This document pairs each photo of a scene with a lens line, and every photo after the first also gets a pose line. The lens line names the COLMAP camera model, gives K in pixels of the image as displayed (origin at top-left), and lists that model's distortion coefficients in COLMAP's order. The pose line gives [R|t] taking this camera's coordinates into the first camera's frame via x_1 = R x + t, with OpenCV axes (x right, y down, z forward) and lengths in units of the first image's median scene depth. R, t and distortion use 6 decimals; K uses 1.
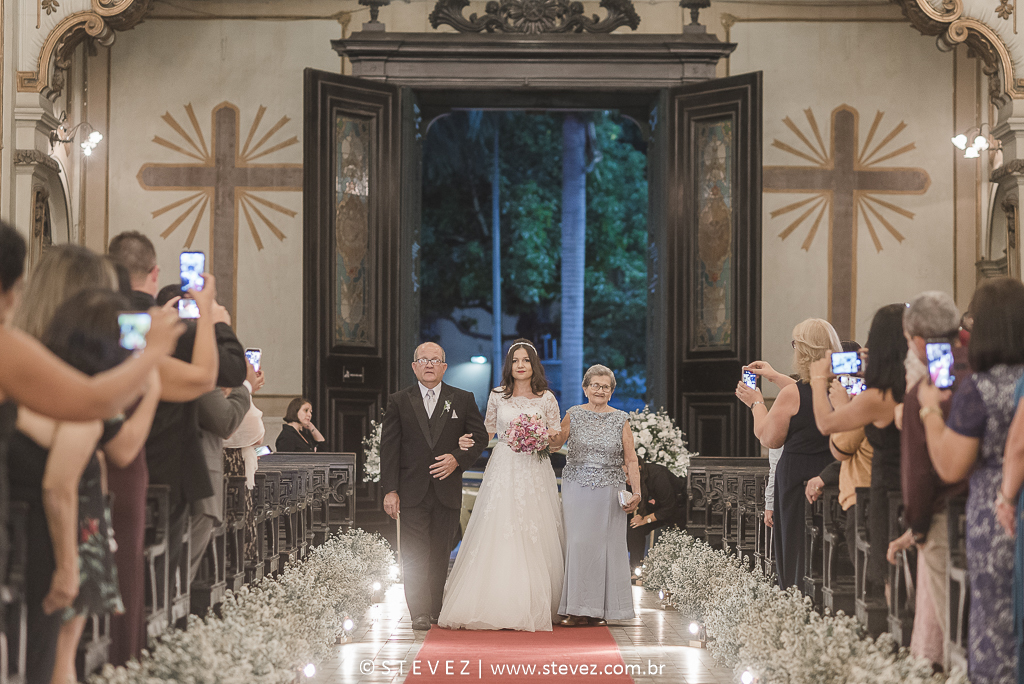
lens RADIAL K [[3078.1, 0, 512.0], [0, 3078.1, 342.0], [0, 0, 1]] dist [0.013778, 0.779749]
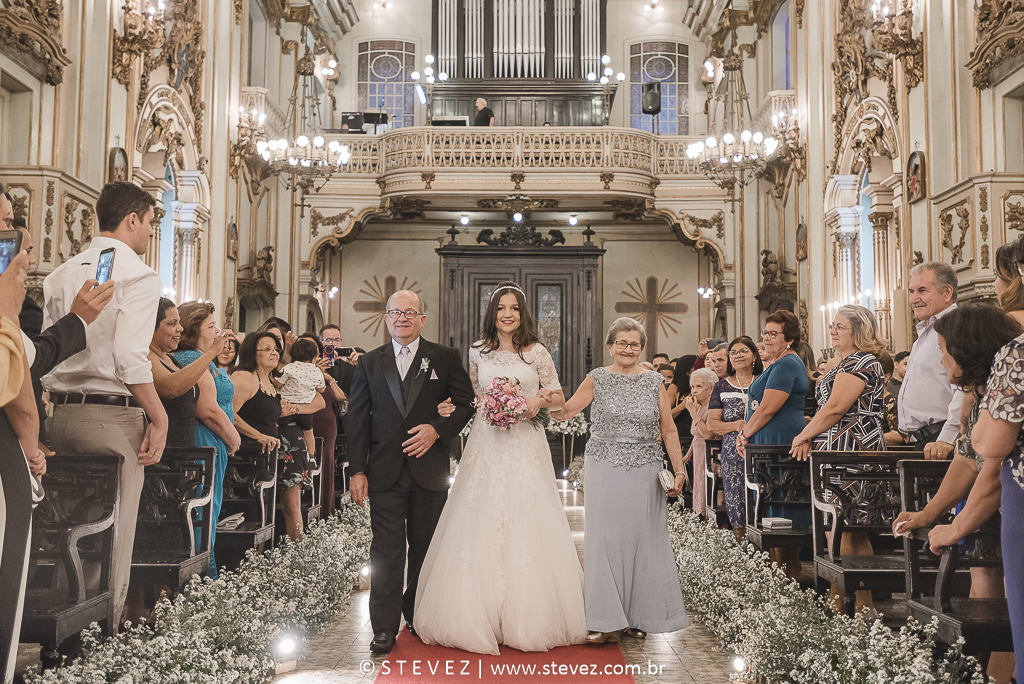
lens RADIAL K [[1008.6, 0, 512.0], [0, 1008.6, 342.0], [0, 0, 1]] dist [0.071804, -0.150604]
pose [[0.999998, -0.001120, 0.001652, -0.000857], [0.001190, 0.999056, -0.043415, 0.007441], [-0.001602, 0.043416, 0.999056, 0.228144]]
